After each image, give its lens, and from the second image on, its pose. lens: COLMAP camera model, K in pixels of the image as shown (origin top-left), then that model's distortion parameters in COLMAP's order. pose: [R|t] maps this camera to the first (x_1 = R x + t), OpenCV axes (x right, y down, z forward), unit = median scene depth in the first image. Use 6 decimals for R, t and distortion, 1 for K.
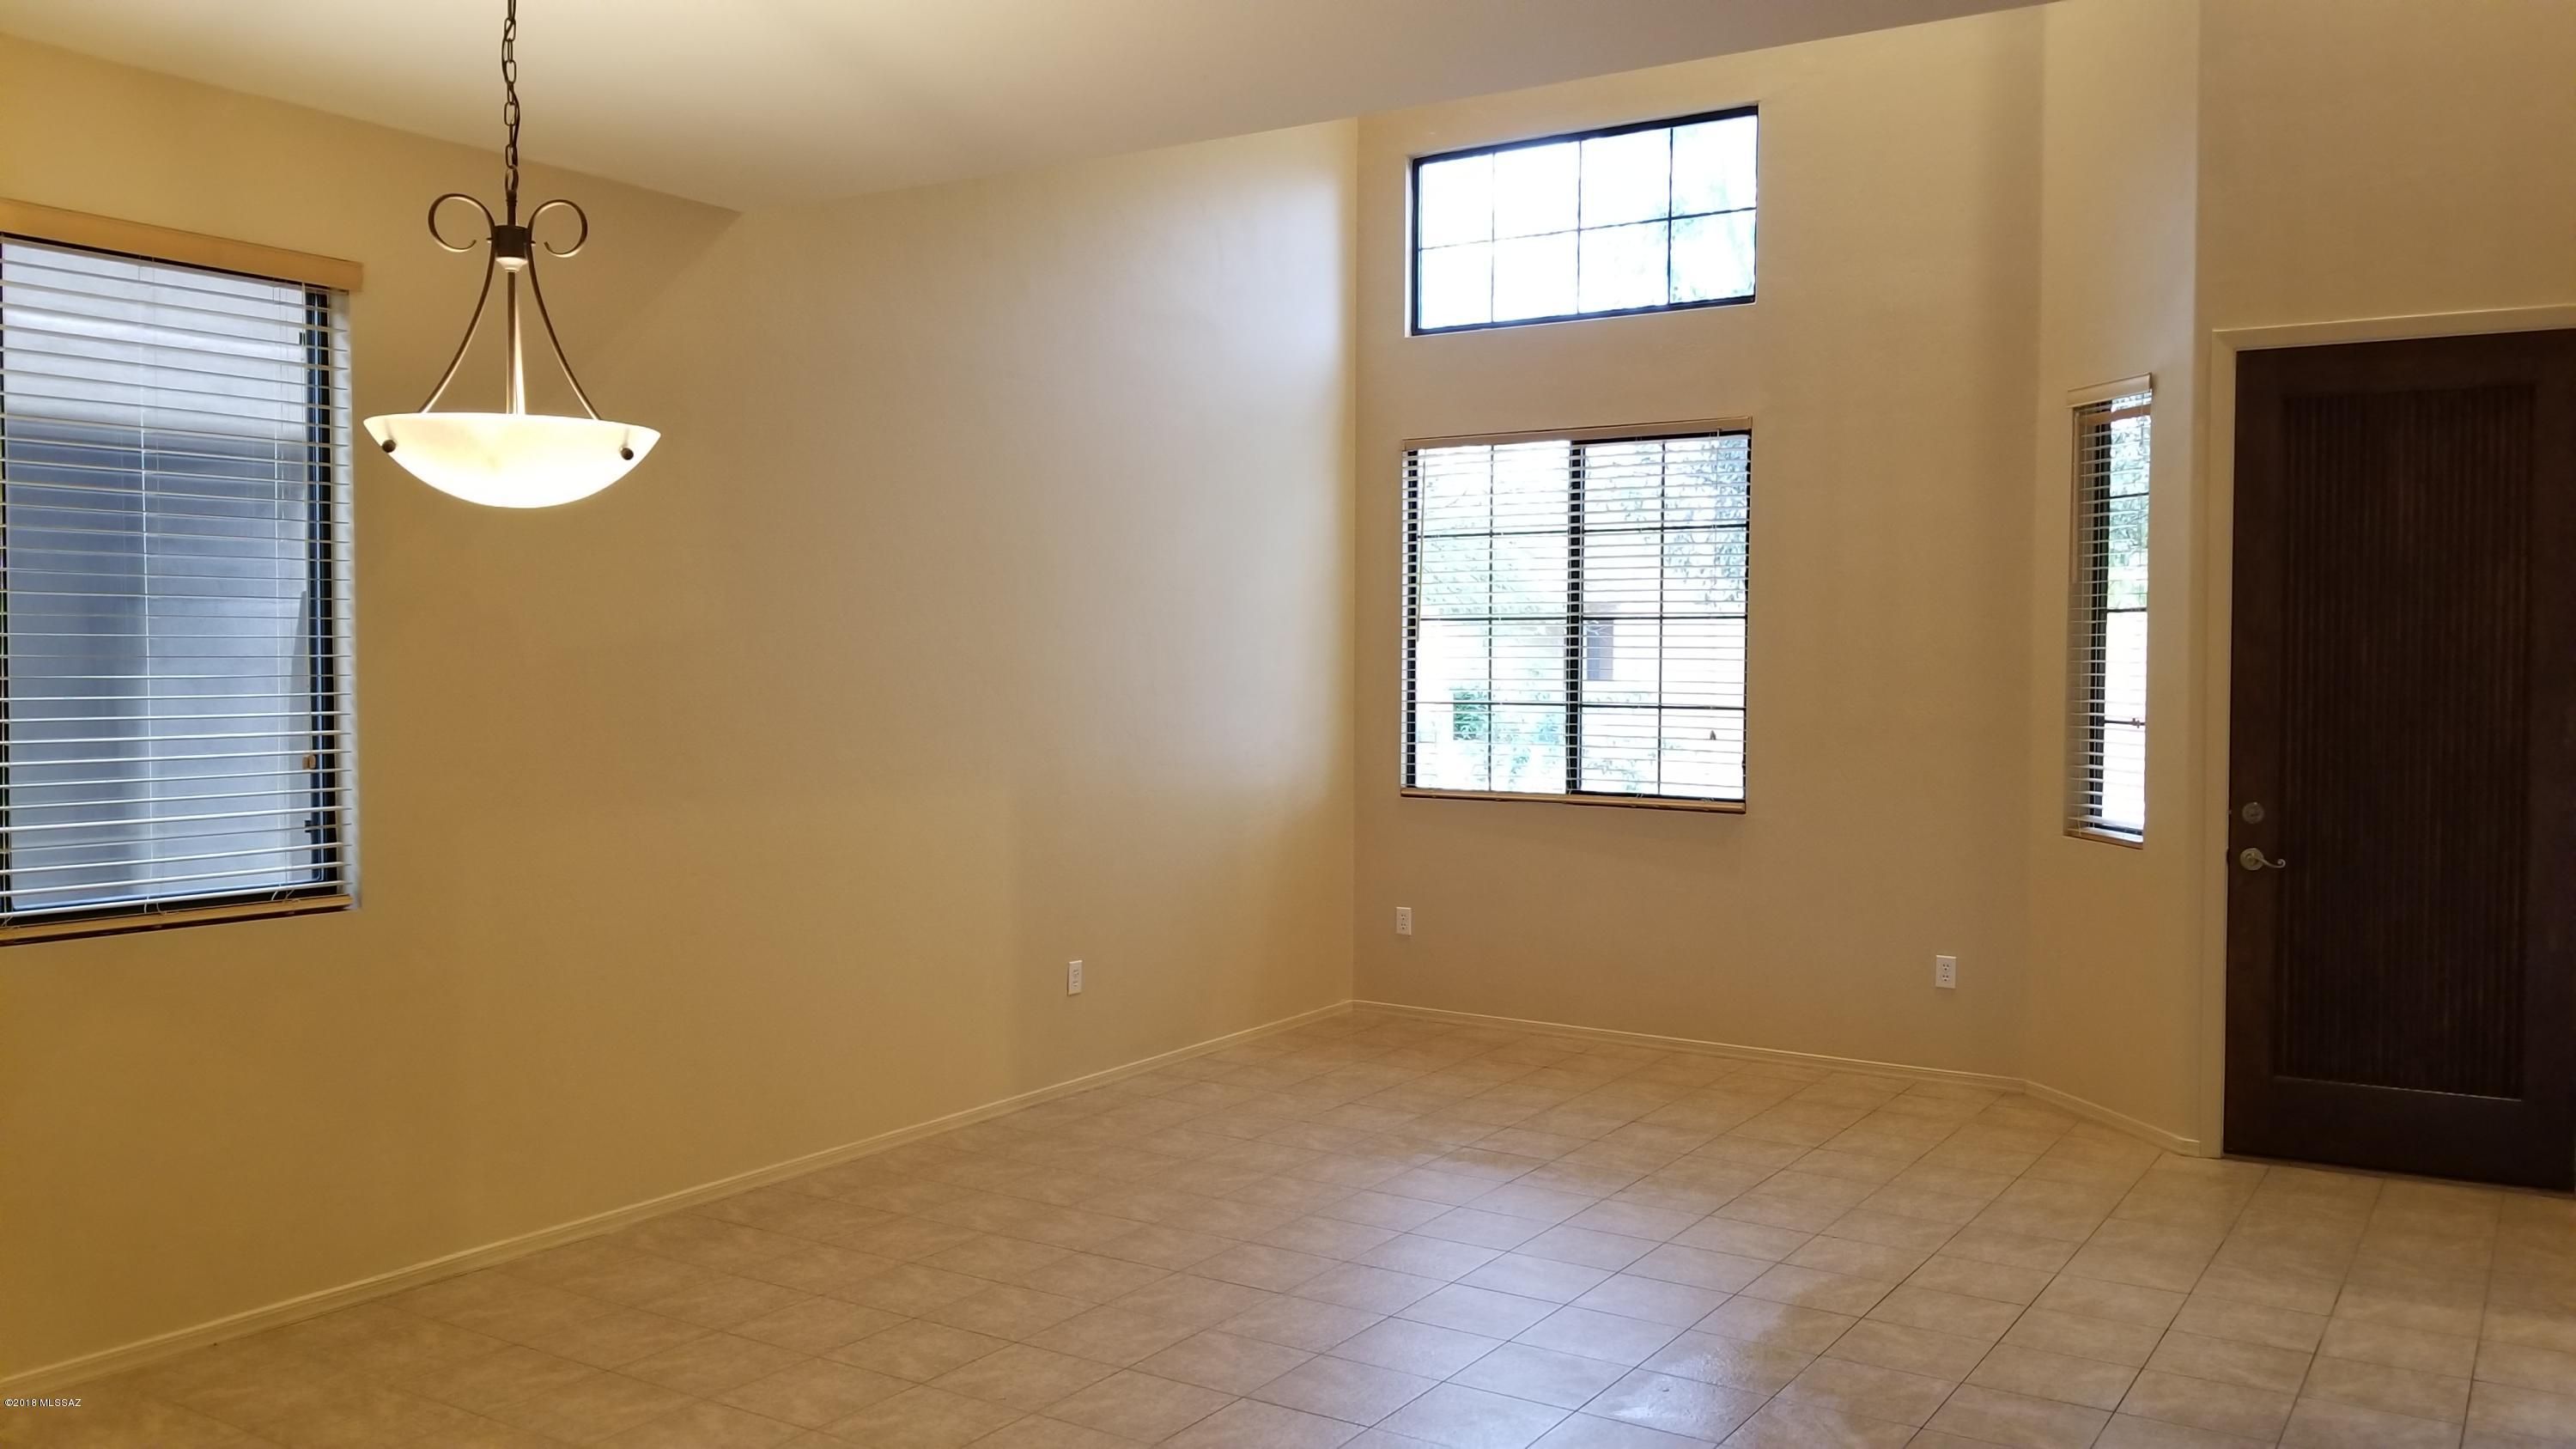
lens RADIAL K [[2011.6, 0, 1335.4], [0, 2011.6, 722.5], [0, 0, 1]] dist [0.082244, -0.100756]
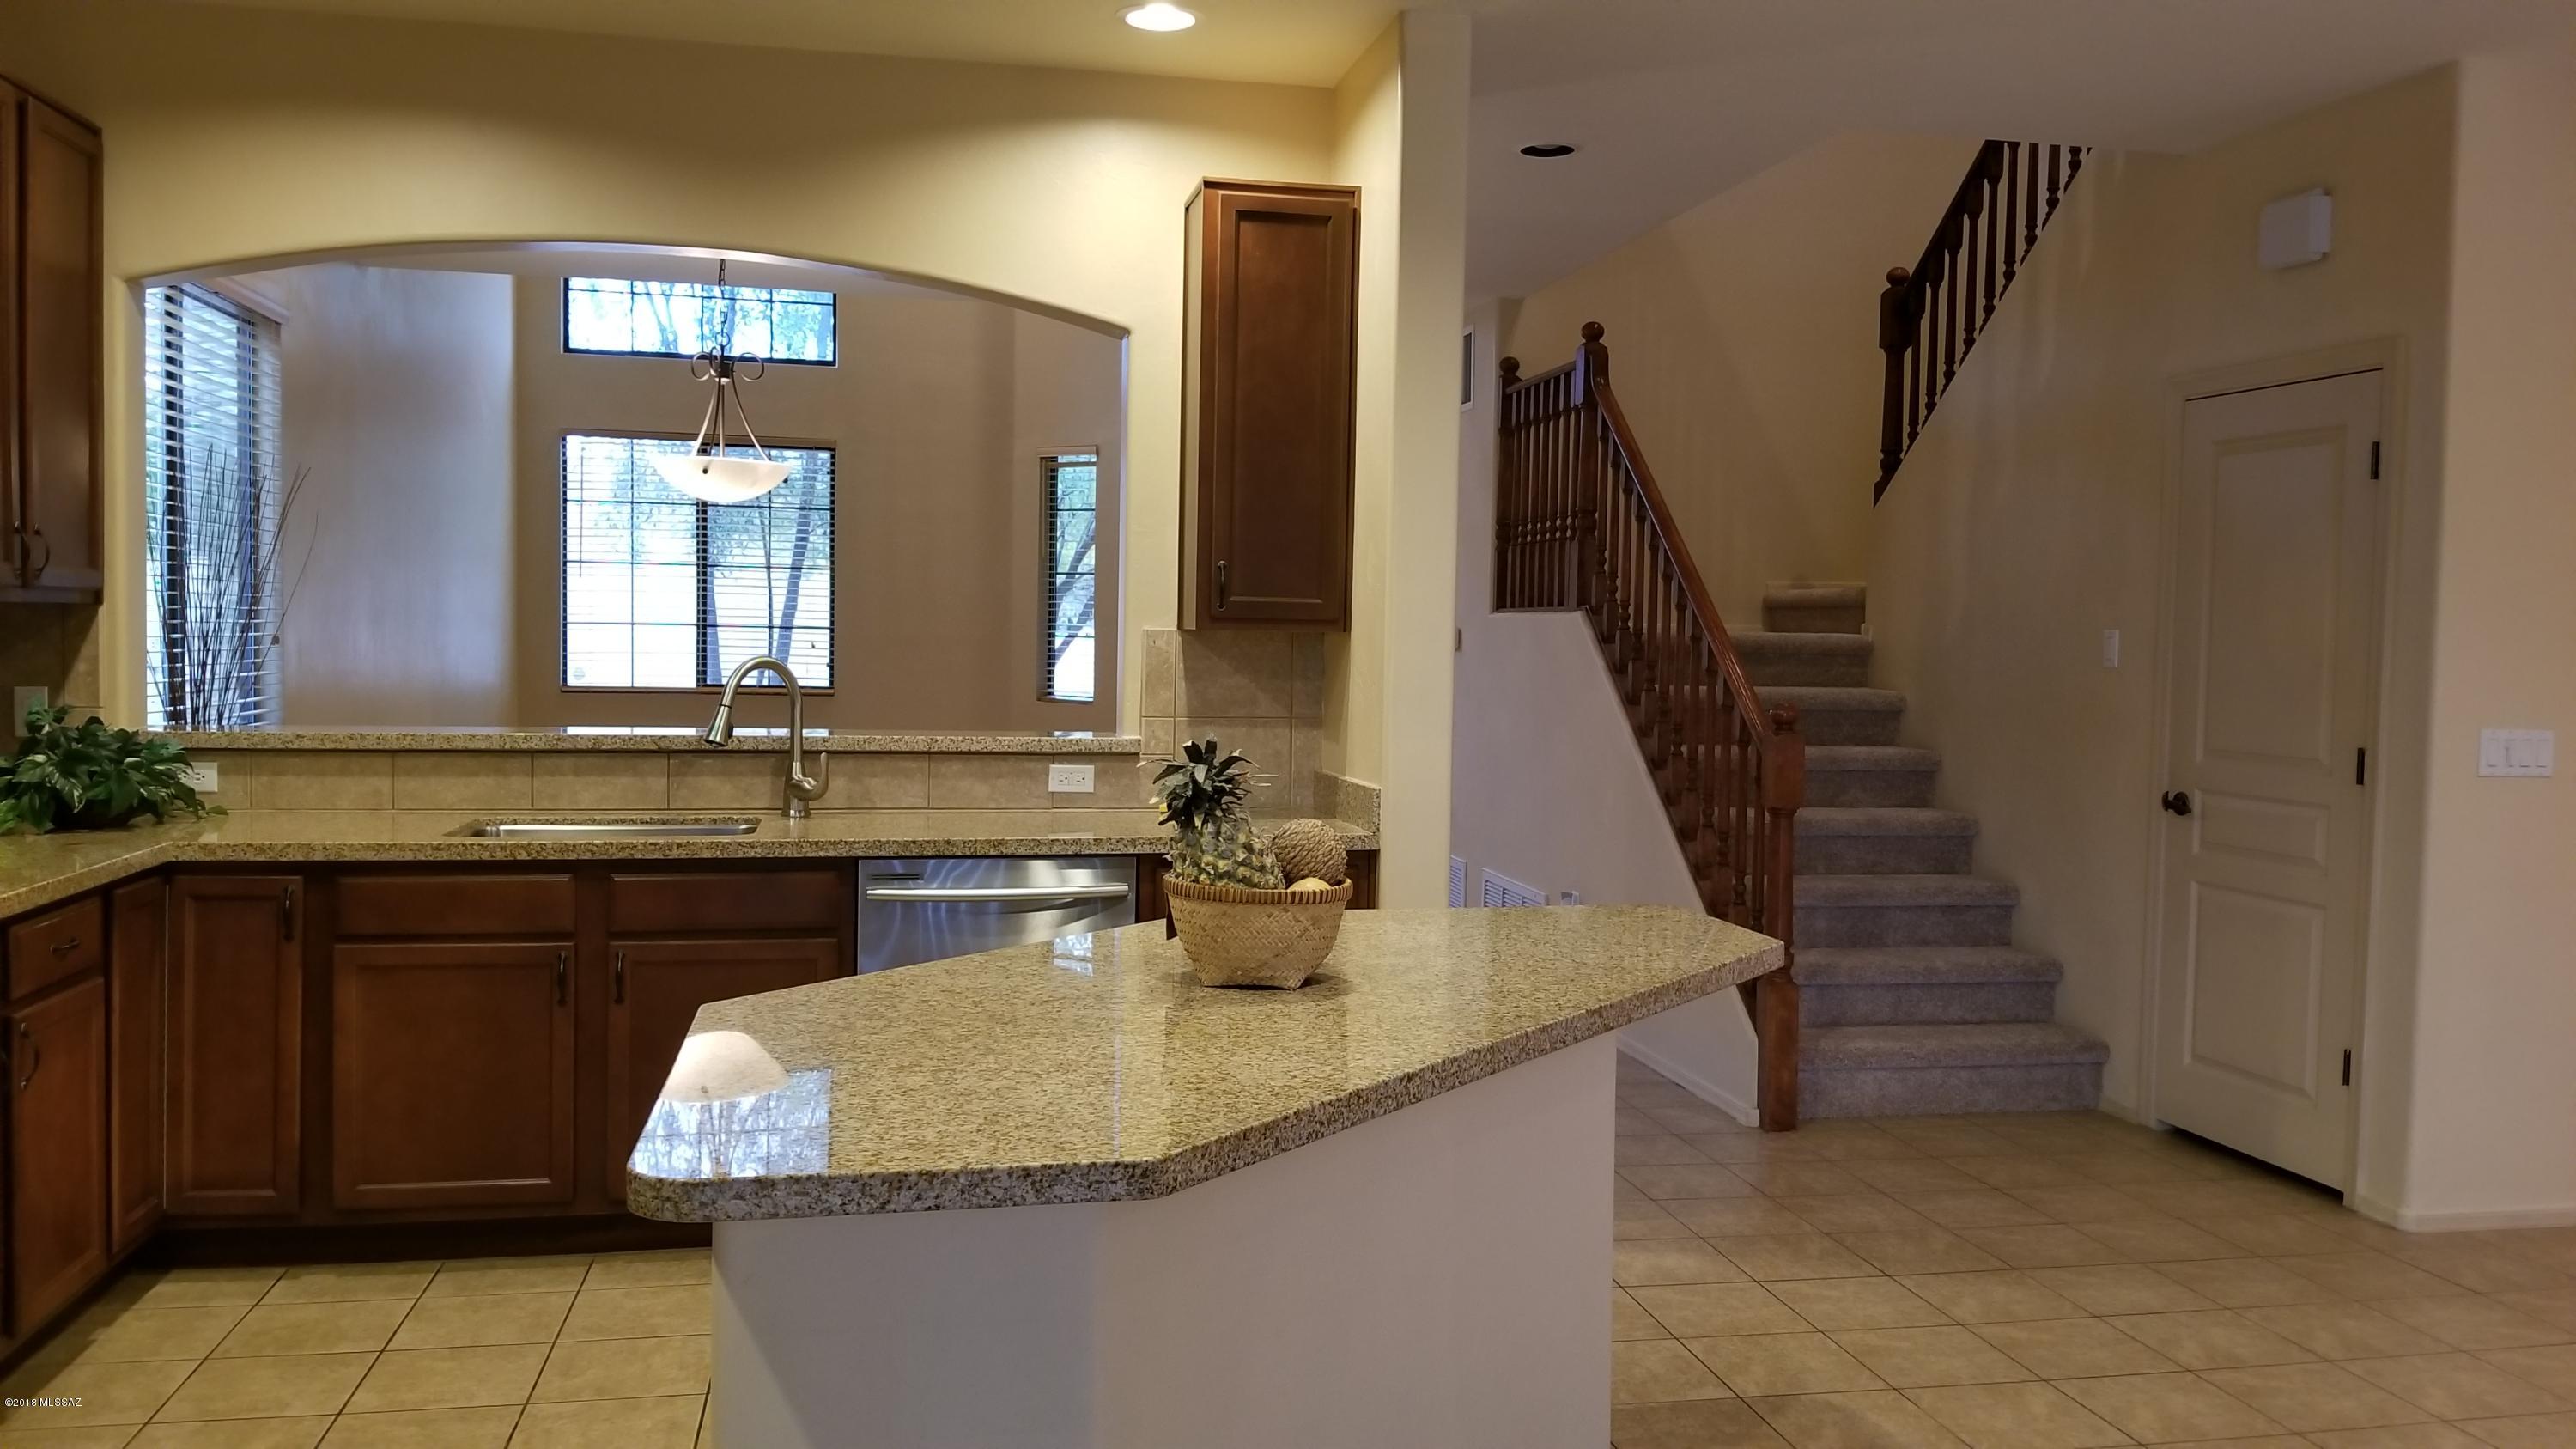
lens RADIAL K [[2011.6, 0, 1335.4], [0, 2011.6, 722.5], [0, 0, 1]] dist [0.082244, -0.100756]
pose [[0.707494, -0.022709, 0.706354, -0.617986], [0.006387, 0.999648, 0.025741, 0.027827], [-0.706690, -0.013700, 0.707390, -0.370205]]
